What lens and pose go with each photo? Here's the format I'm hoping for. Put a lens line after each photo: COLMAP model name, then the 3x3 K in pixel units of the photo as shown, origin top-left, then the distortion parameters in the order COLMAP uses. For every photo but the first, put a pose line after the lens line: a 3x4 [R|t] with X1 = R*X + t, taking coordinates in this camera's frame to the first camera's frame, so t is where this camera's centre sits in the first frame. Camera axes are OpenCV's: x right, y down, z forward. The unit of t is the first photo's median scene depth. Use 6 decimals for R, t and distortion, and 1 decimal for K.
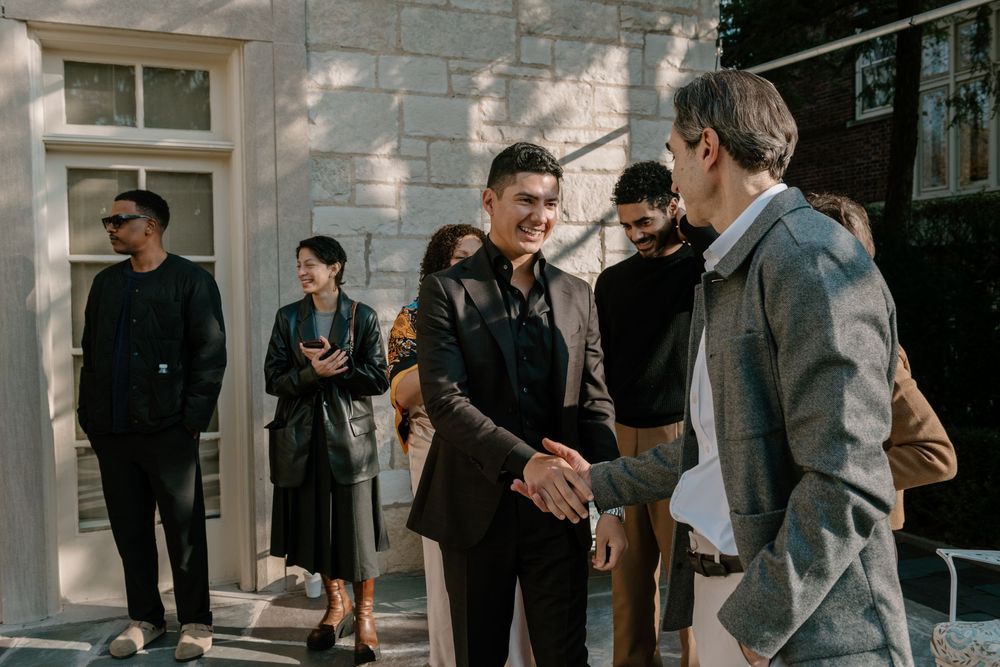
lens RADIAL K [[929.3, 0, 501.1], [0, 929.3, 335.8], [0, 0, 1]] dist [0.001880, 0.000000]
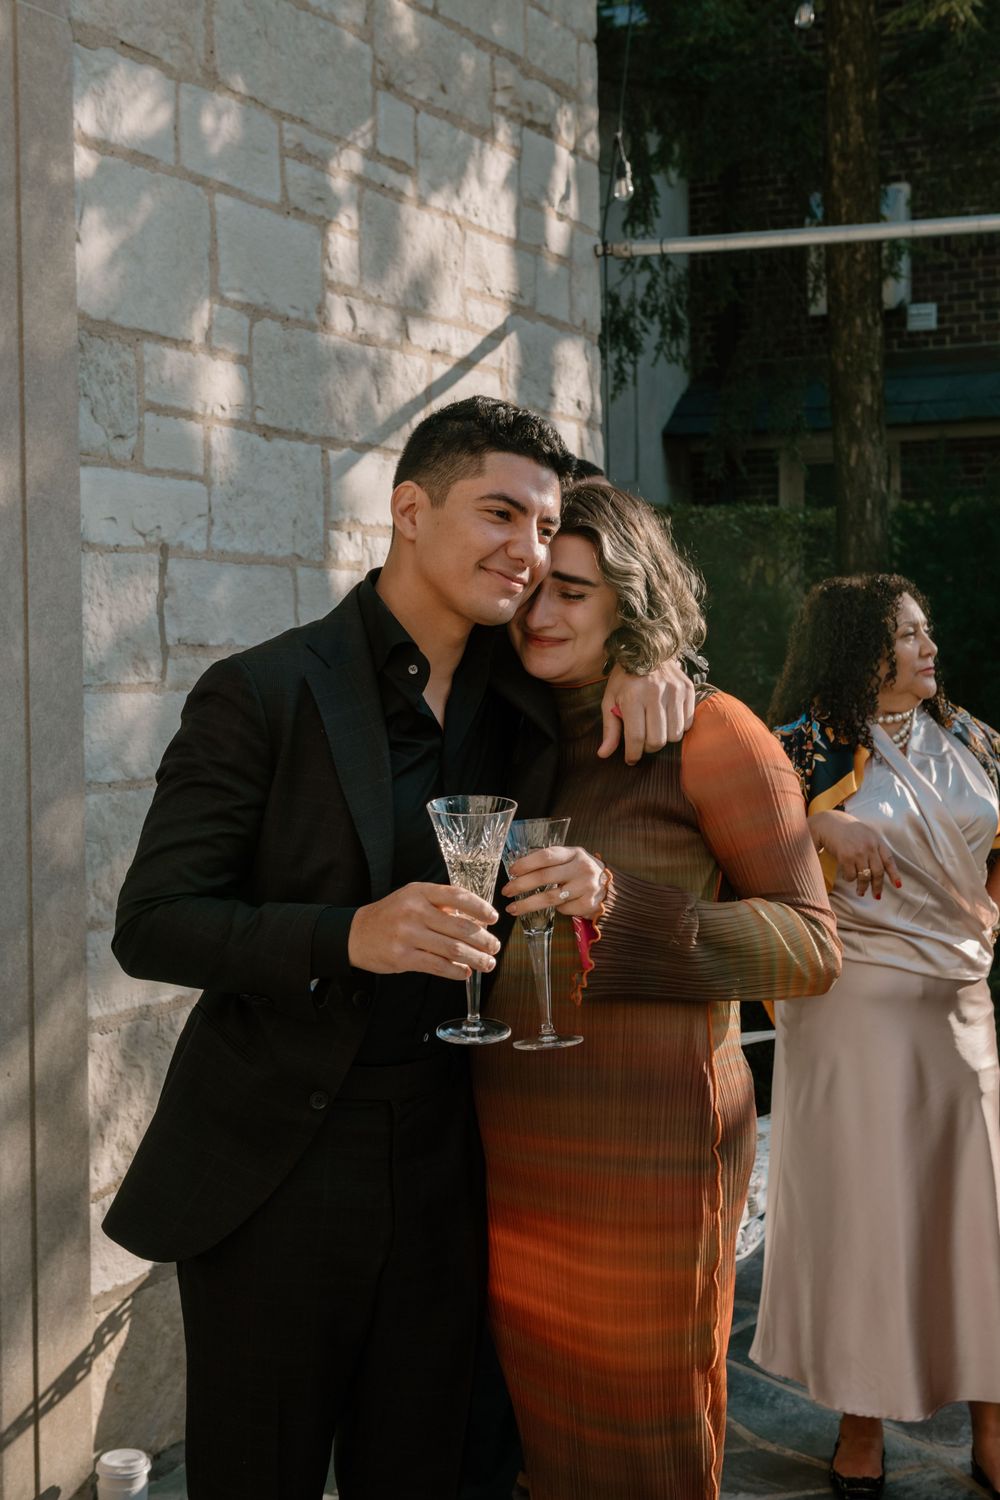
lens RADIAL K [[2178.4, 0, 499.4], [0, 2178.4, 749.1], [0, 0, 1]] dist [0.052694, 0.000000]
pose [[0.755221, -0.018365, 0.655213, -0.608406], [0.033371, 0.999388, -0.010453, -0.012260], [-0.654620, 0.029759, 0.755372, 0.231670]]
